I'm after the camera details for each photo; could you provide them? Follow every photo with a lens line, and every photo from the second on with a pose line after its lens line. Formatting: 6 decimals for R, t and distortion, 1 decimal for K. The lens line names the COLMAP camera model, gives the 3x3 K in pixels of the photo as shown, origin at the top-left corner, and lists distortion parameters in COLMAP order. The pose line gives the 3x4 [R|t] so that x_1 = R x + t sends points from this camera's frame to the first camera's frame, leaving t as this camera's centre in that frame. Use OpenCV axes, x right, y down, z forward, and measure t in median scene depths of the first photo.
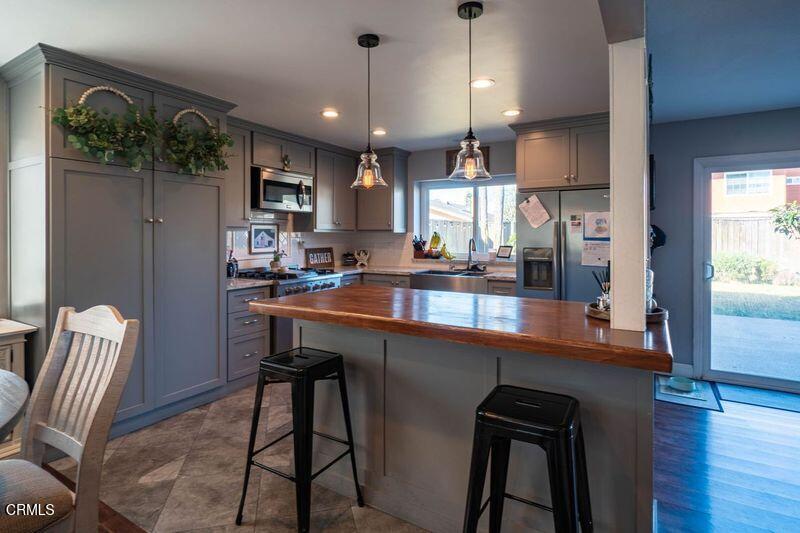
lens RADIAL K [[423.8, 0, 396.2], [0, 423.8, 230.3], [0, 0, 1]] dist [0.001505, -0.000956]
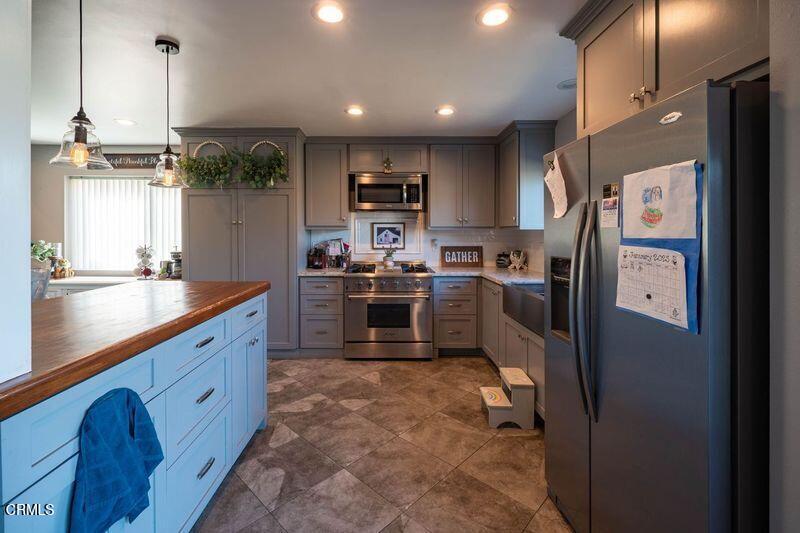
lens RADIAL K [[356.5, 0, 388.0], [0, 356.5, 235.5], [0, 0, 1]] dist [-0.000265, 0.000063]
pose [[0.520571, 0.006317, -0.853795, 0.491645], [0.007697, 0.999897, 0.012090, 0.007078], [0.853784, -0.012865, 0.520469, 0.508321]]
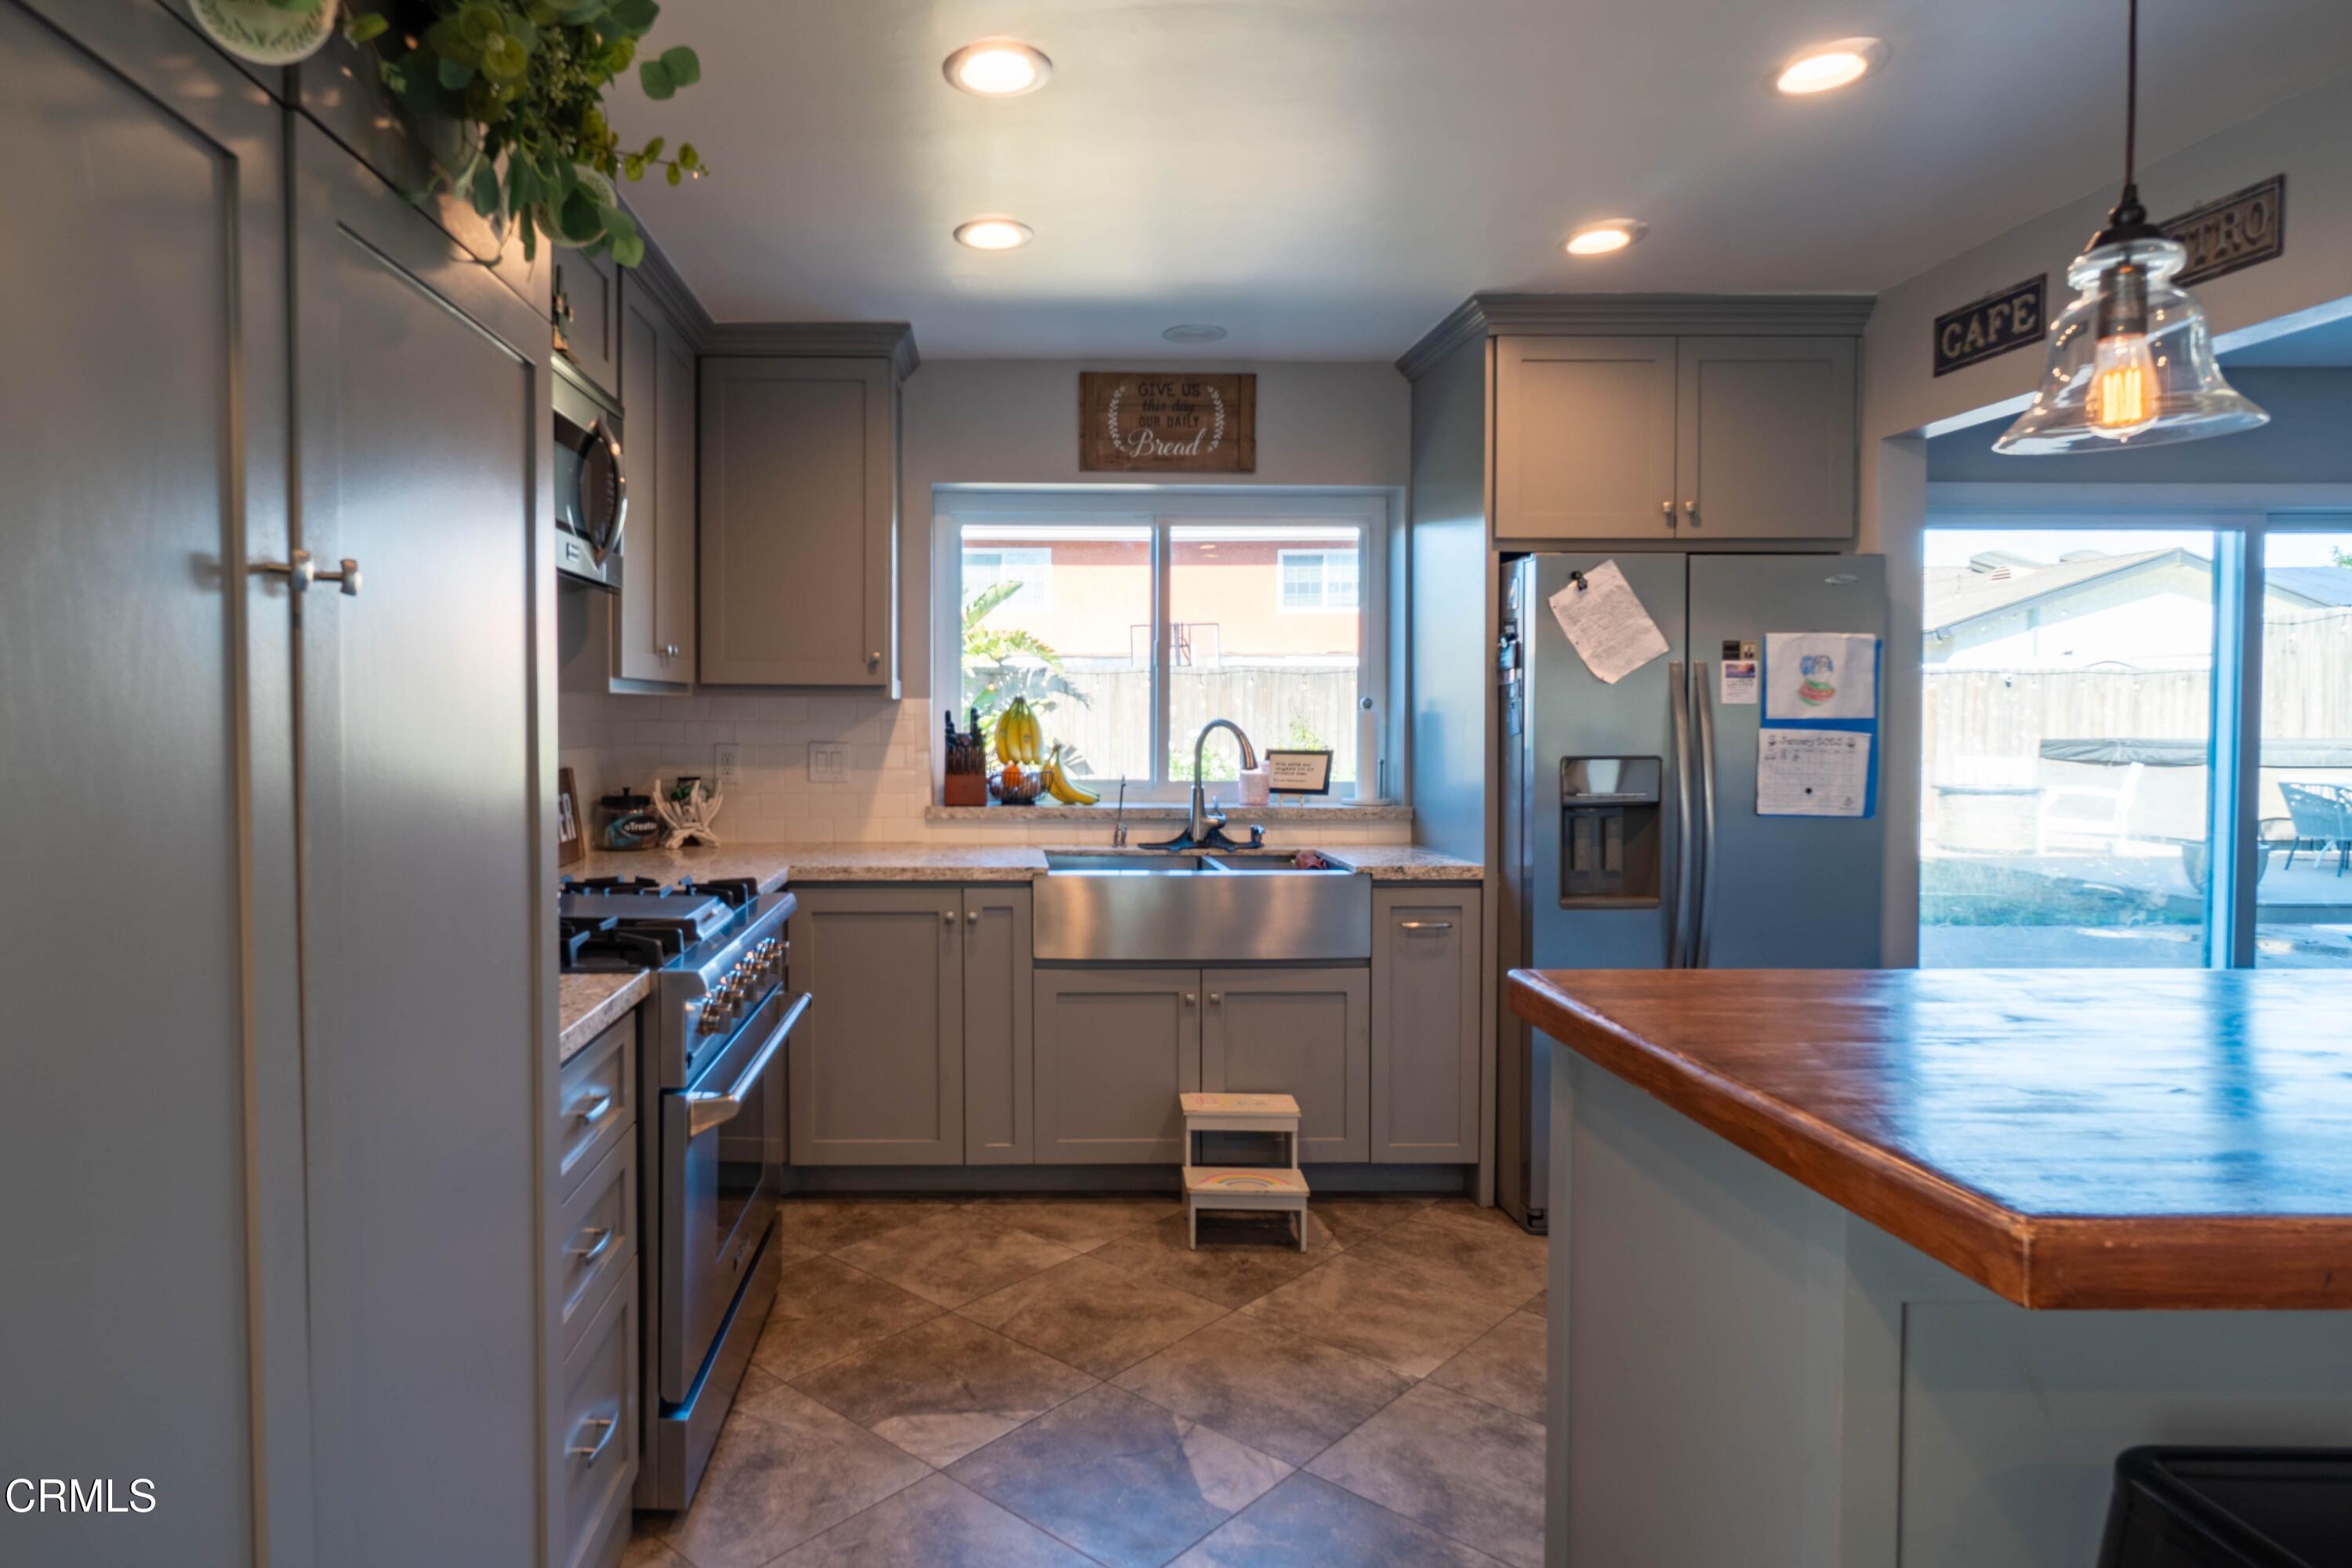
lens RADIAL K [[1353.1, 0, 1003.9], [0, 1353.1, 744.2], [0, 0, 1]] dist [0.002973, 0.000838]
pose [[0.851262, -0.011513, 0.524614, -0.388933], [-0.006955, 0.999424, 0.033219, 0.005799], [-0.524695, -0.031927, 0.850692, 0.386342]]
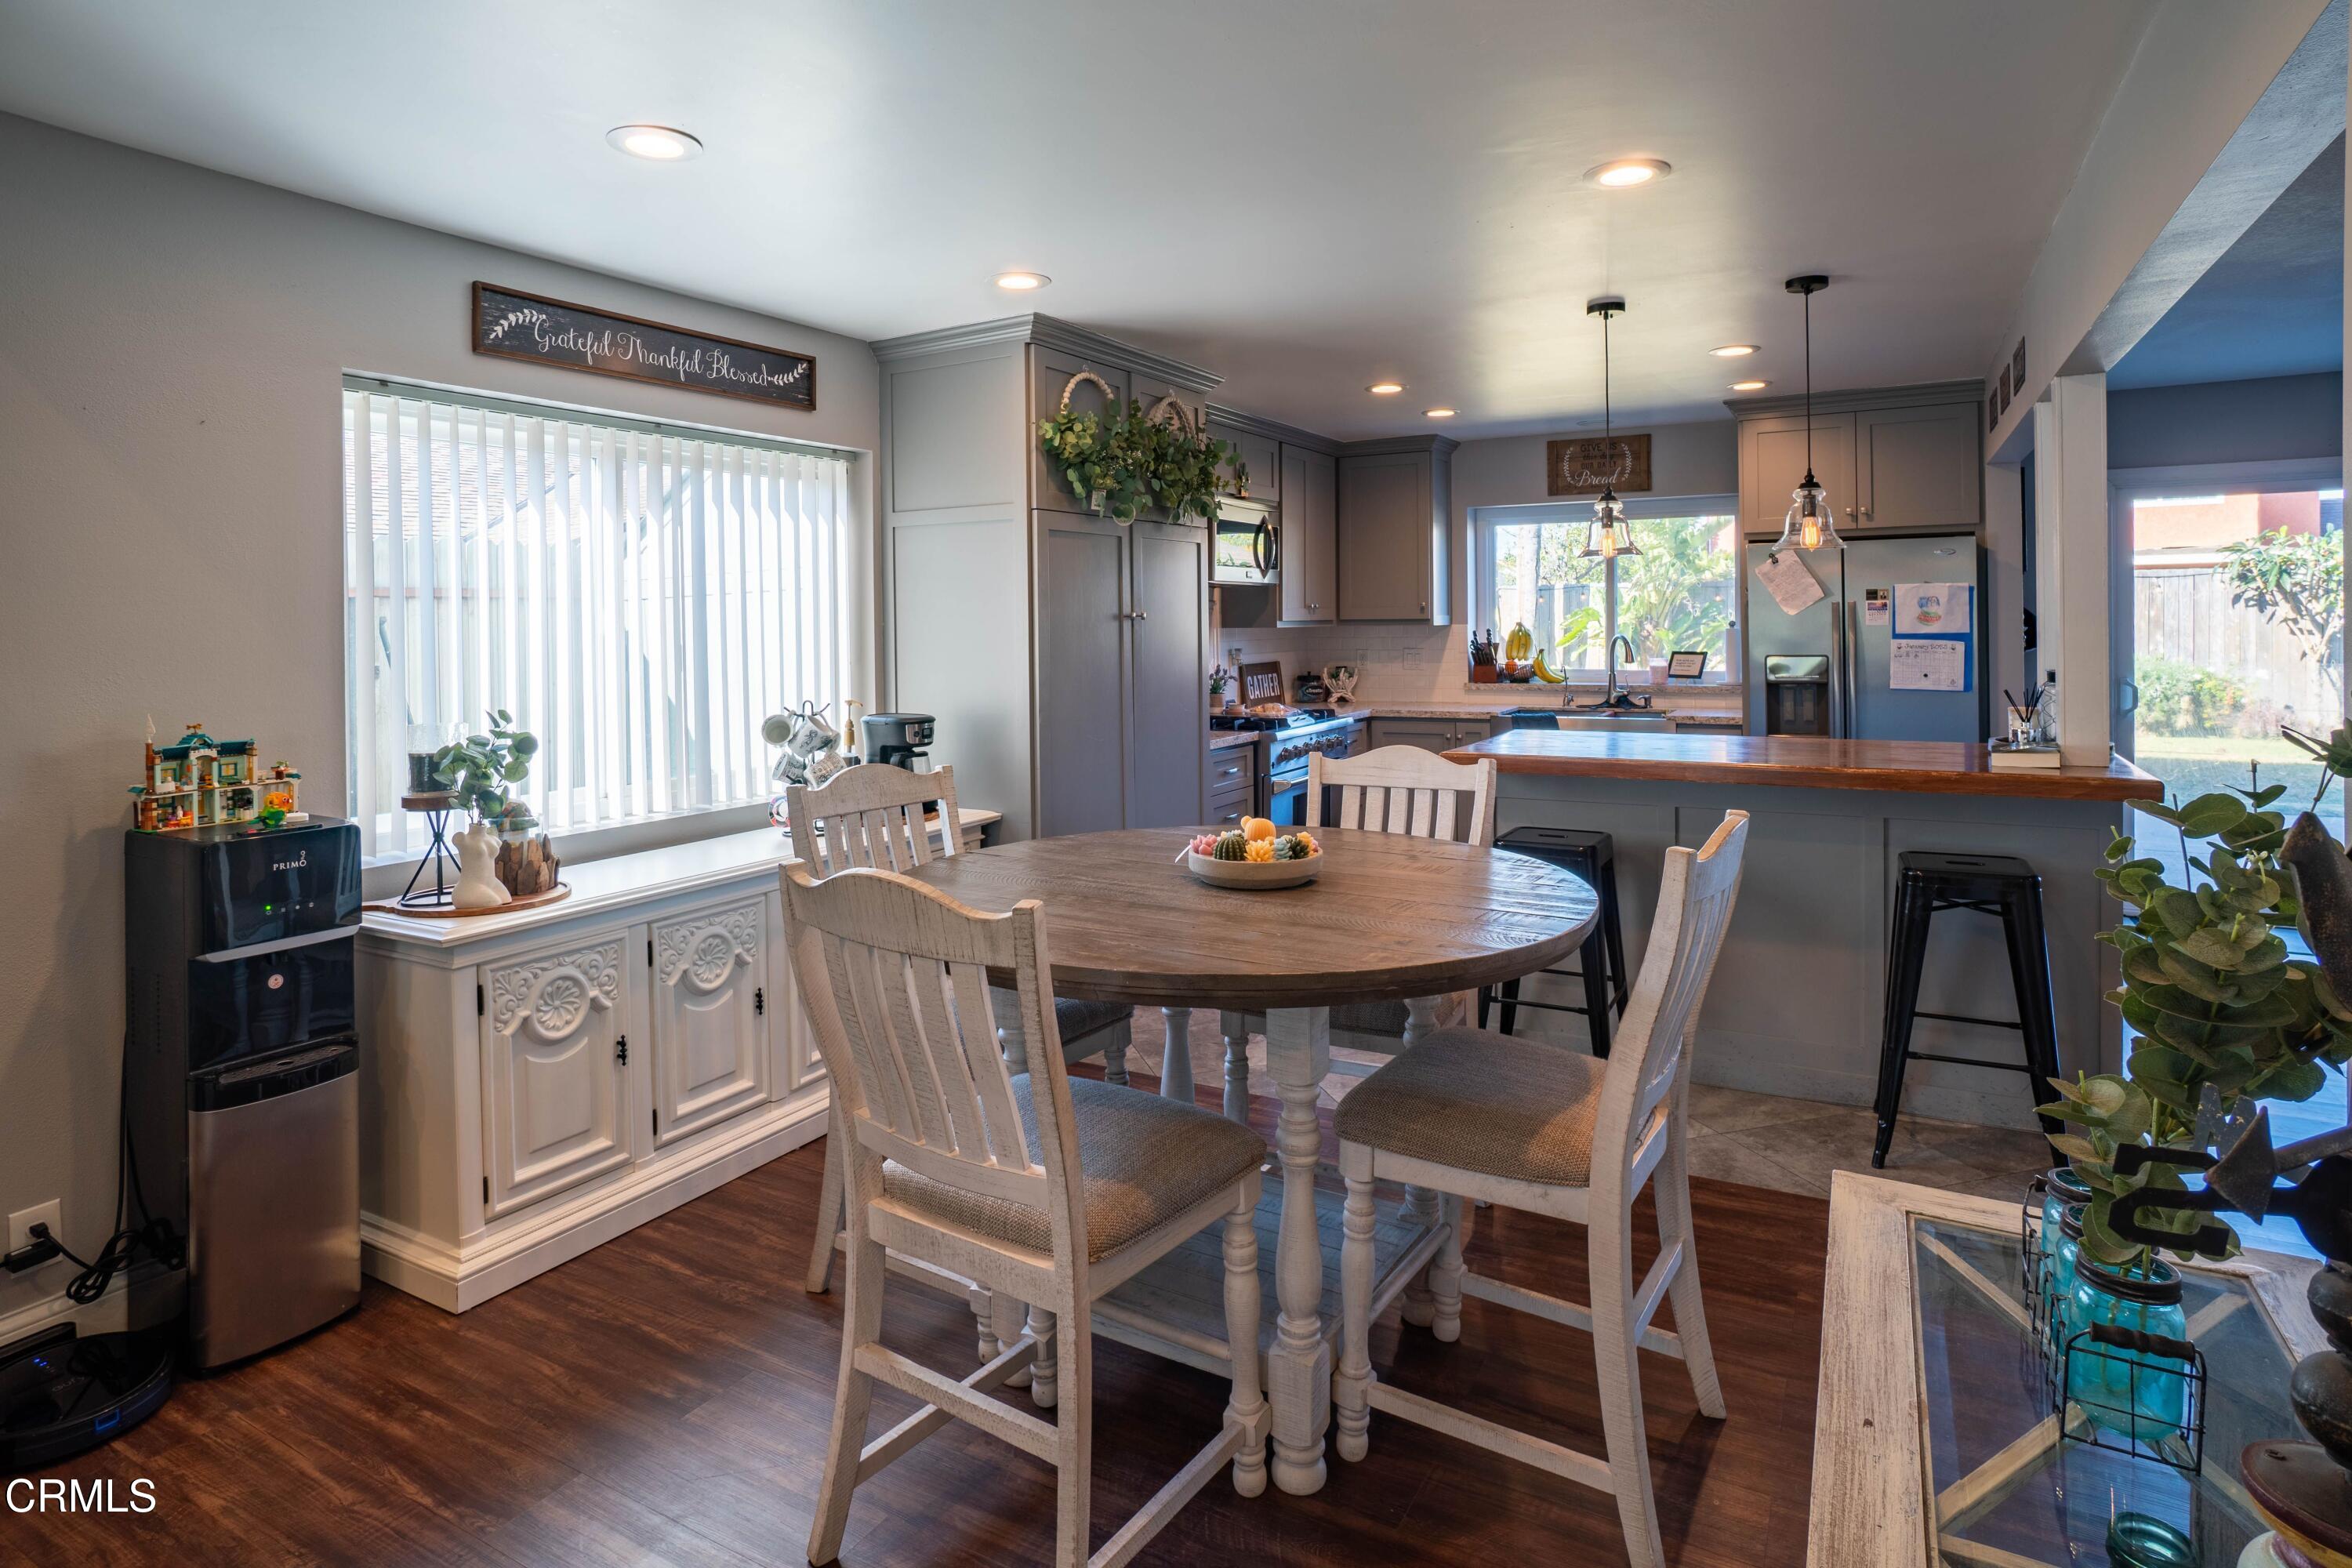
lens RADIAL K [[1286.0, 0, 1169.5], [0, 1286.0, 620.5], [0, 0, 1]] dist [-0.018386, 0.001380]
pose [[0.999256, -0.014165, 0.035870, -0.377889], [0.013777, 0.999844, 0.011038, -0.021844], [-0.036021, -0.010535, 0.999296, -0.390776]]
